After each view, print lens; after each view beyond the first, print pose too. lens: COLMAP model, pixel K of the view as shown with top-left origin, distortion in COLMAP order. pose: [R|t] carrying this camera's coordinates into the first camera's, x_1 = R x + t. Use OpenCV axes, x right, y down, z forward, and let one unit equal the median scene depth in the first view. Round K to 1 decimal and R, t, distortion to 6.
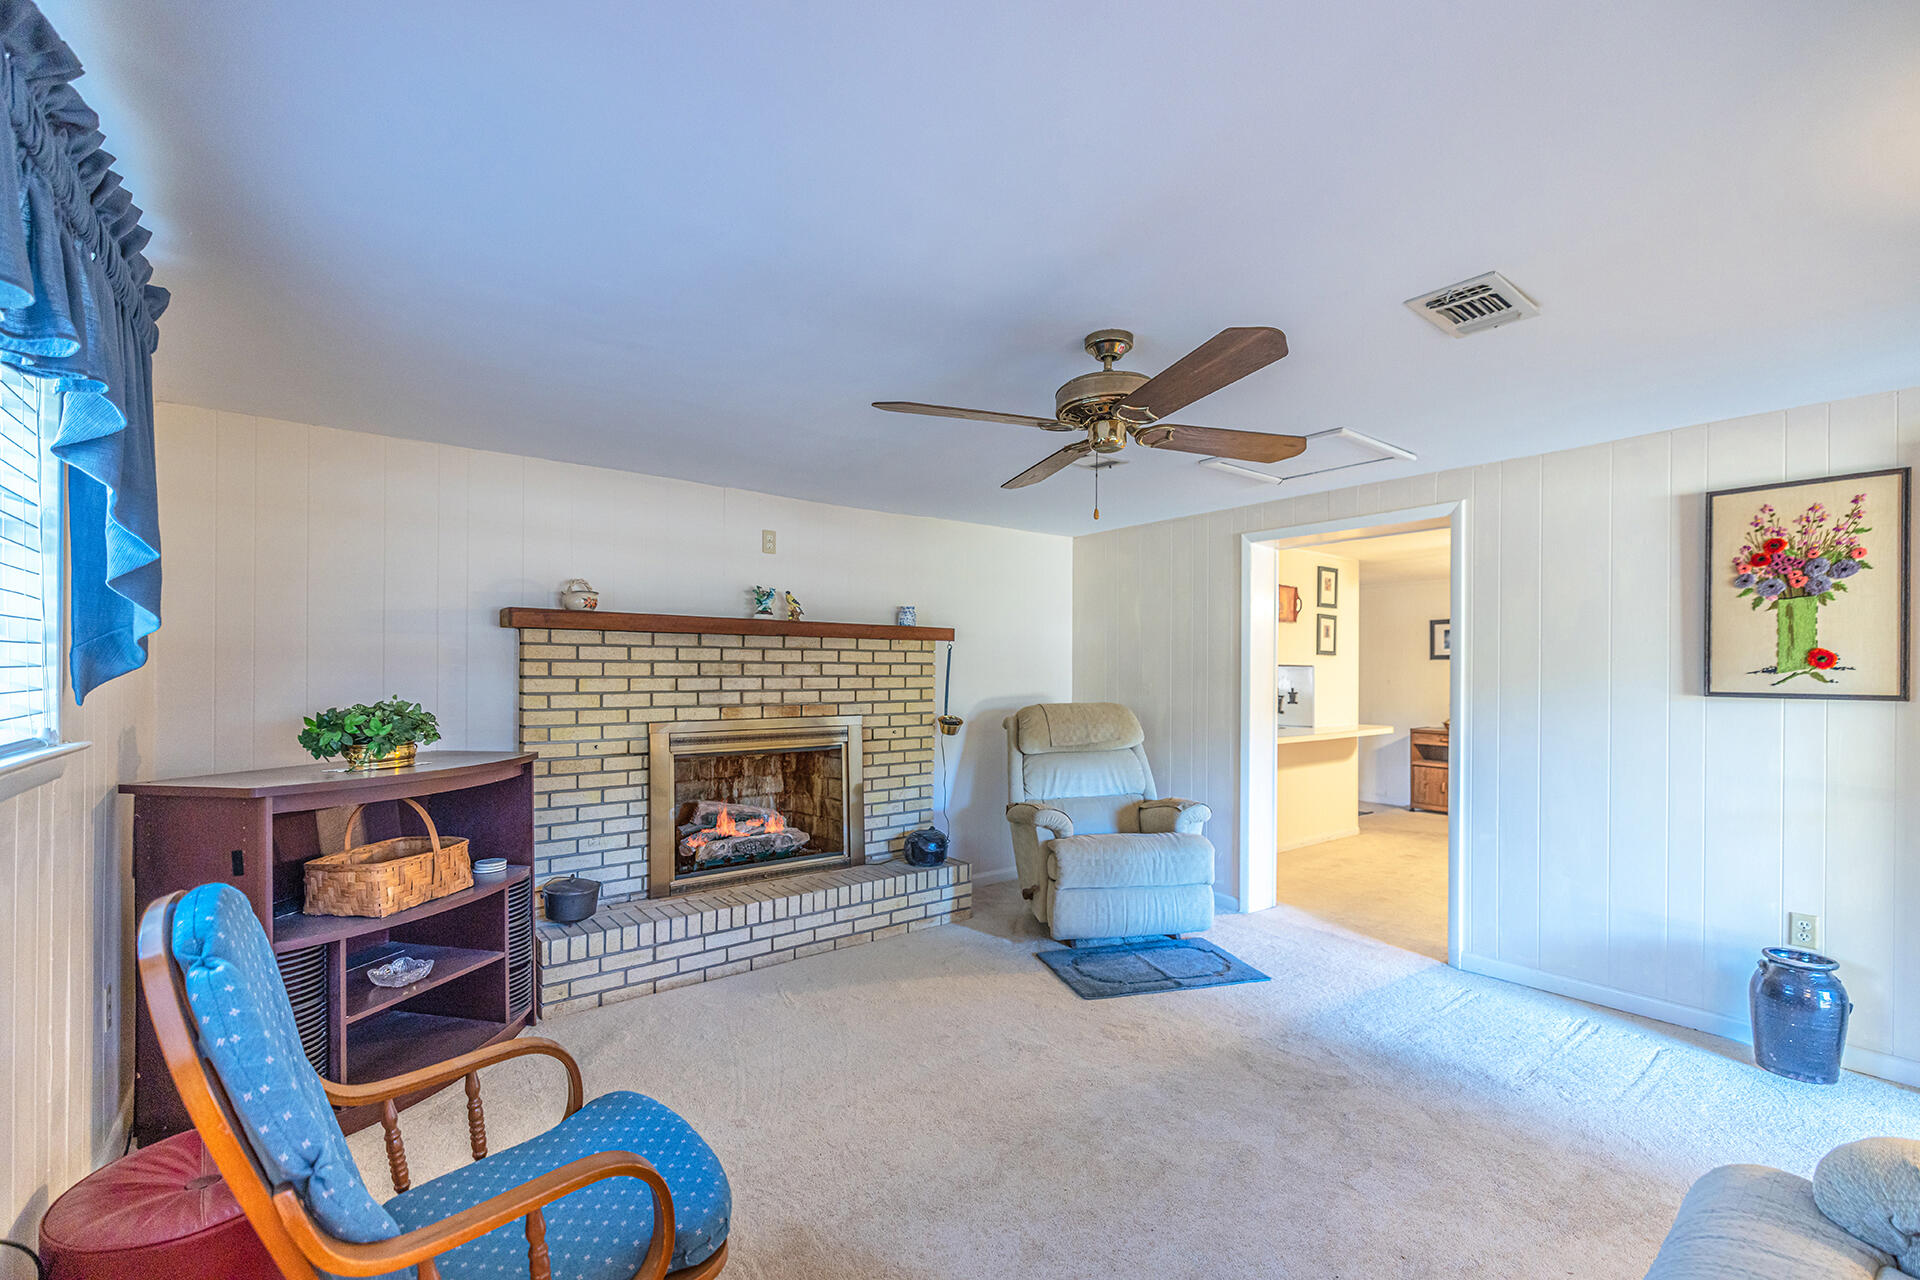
lens RADIAL K [[792.5, 0, 957.5], [0, 792.5, 685.2], [0, 0, 1]] dist [0.000814, 0.000054]
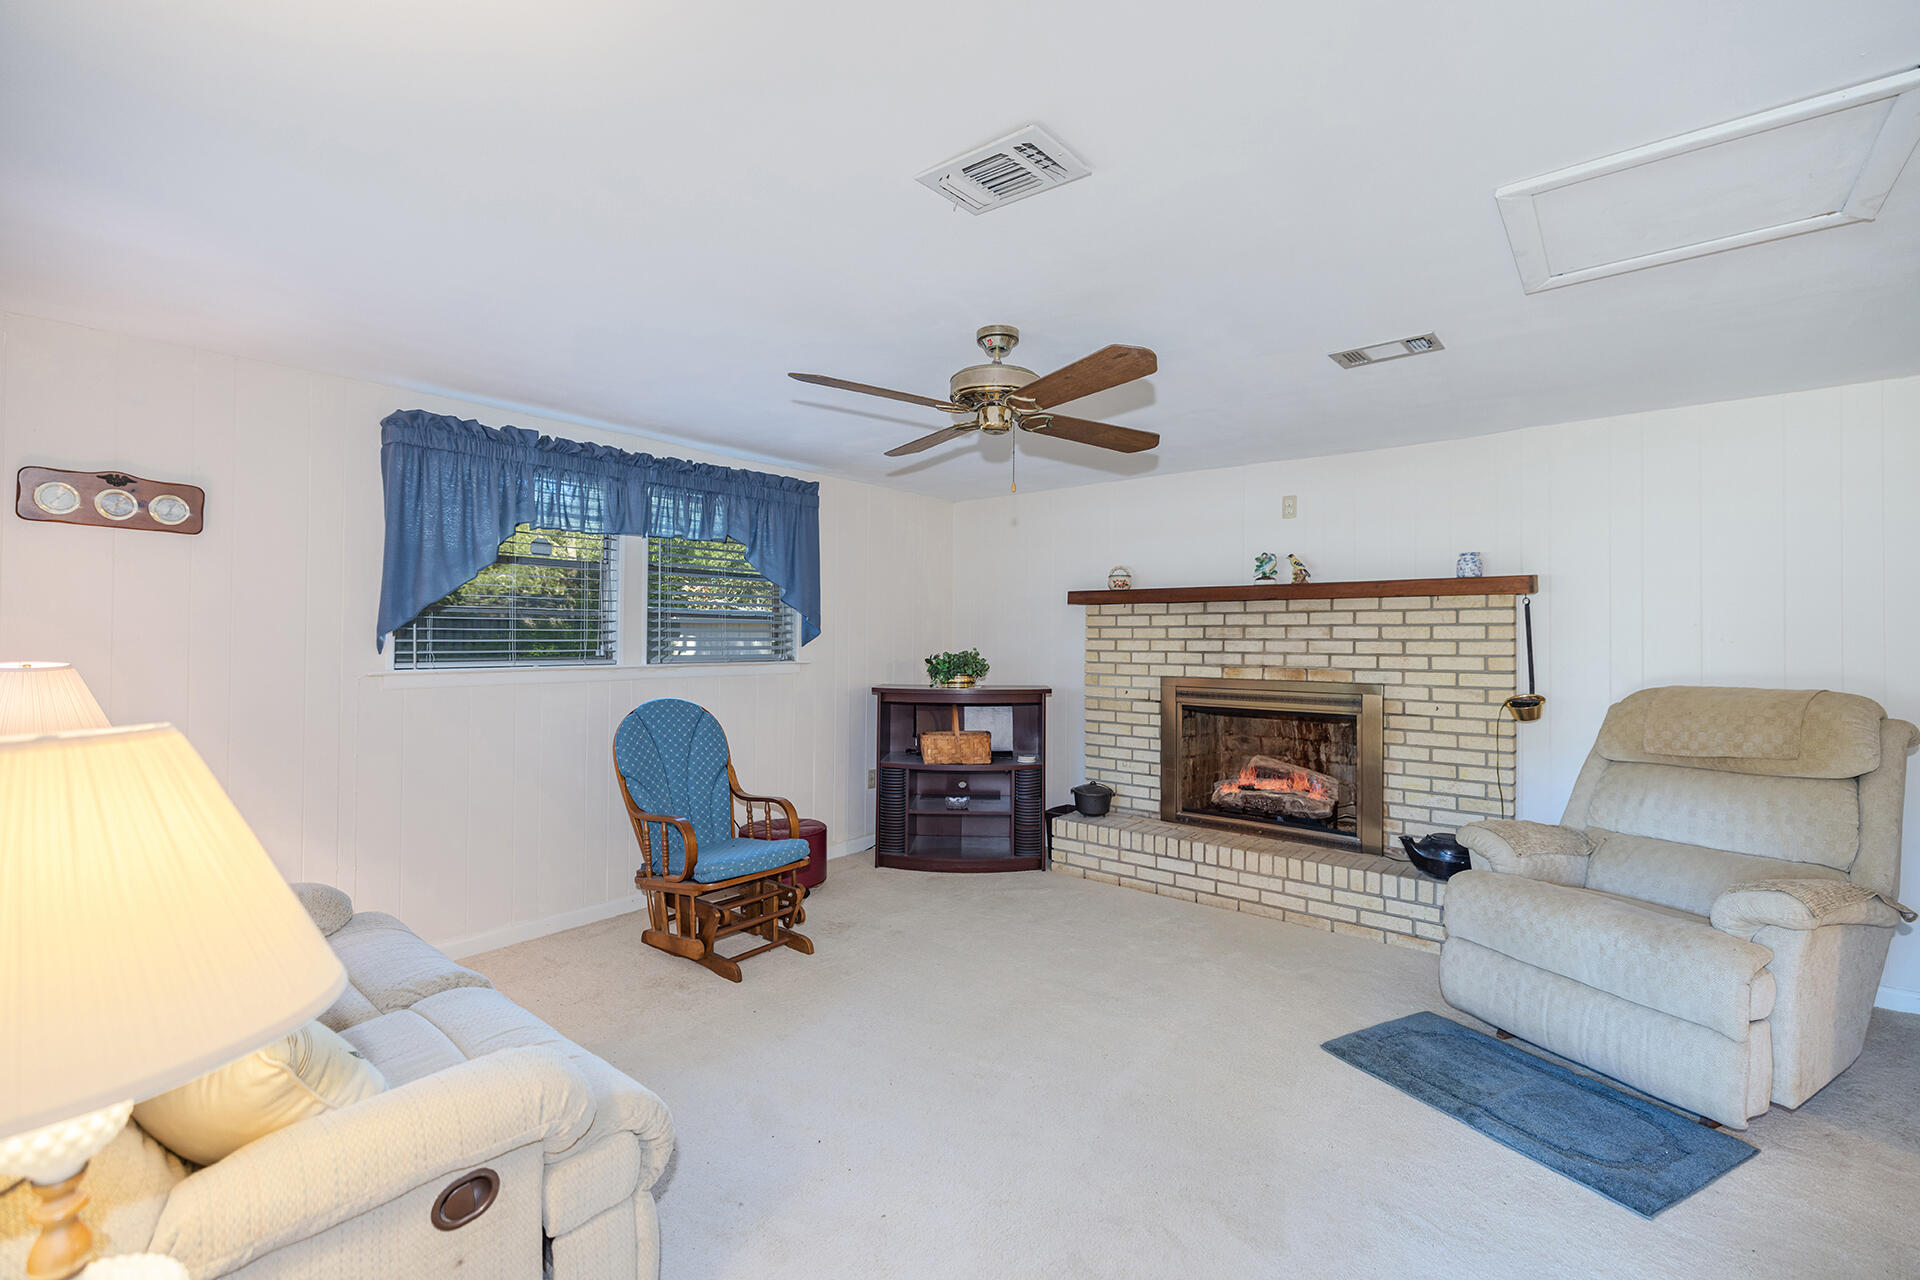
lens RADIAL K [[814.9, 0, 960.0], [0, 814.9, 640.0], [0, 0, 1]] dist [-0.000184, -0.000169]
pose [[0.234673, 0.003818, -0.972067, 0.710180], [-0.017183, 0.999852, -0.000221, -0.003422], [0.971923, 0.016754, 0.234704, 0.368365]]
